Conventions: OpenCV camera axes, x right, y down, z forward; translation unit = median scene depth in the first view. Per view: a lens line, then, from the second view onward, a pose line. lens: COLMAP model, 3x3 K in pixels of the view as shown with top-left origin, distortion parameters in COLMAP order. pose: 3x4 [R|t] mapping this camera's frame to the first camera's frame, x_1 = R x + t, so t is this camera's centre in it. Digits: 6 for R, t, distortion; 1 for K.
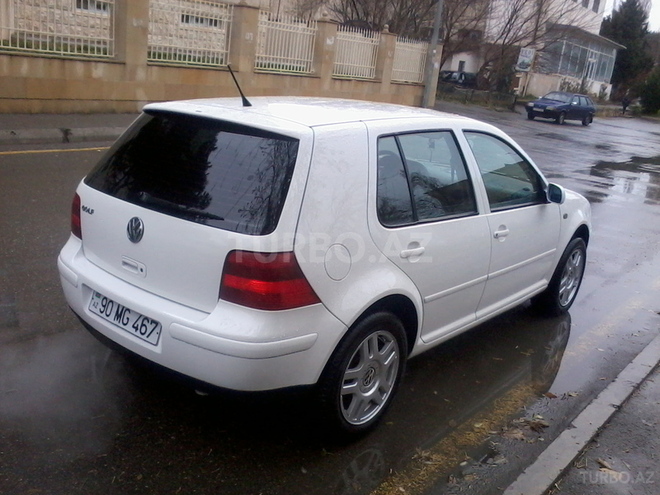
lens RADIAL K [[649.8, 0, 325.7], [0, 649.8, 271.8], [0, 0, 1]] dist [-0.072292, 0.109280]
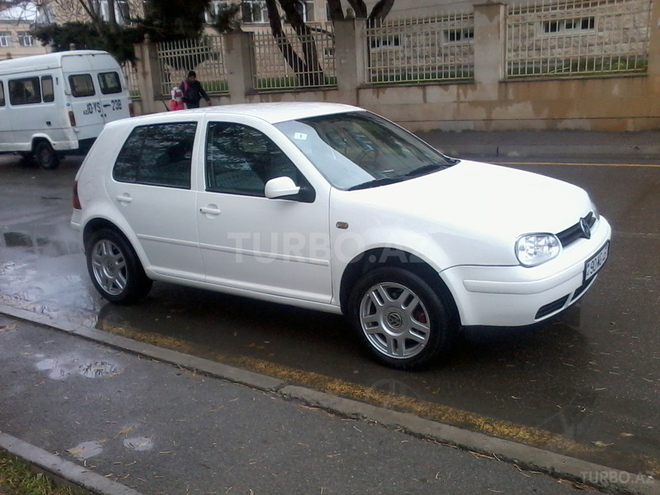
lens RADIAL K [[649.8, 0, 325.7], [0, 649.8, 271.8], [0, 0, 1]] dist [-0.072292, 0.109280]
pose [[0.085201, 0.189440, -0.978189, 0.954543], [-0.235892, 0.957682, 0.164922, -0.128765], [0.968037, 0.216695, 0.126283, 0.712069]]
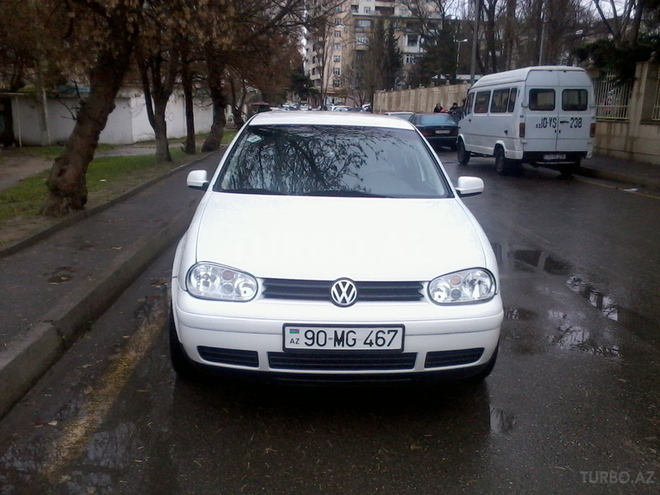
lens RADIAL K [[649.8, 0, 325.7], [0, 649.8, 271.8], [0, 0, 1]] dist [-0.072292, 0.109280]
pose [[-0.721044, 0.057563, -0.690494, 0.684345], [-0.301576, 0.871128, 0.387540, -0.333056], [0.623817, 0.487670, -0.610762, 1.338705]]
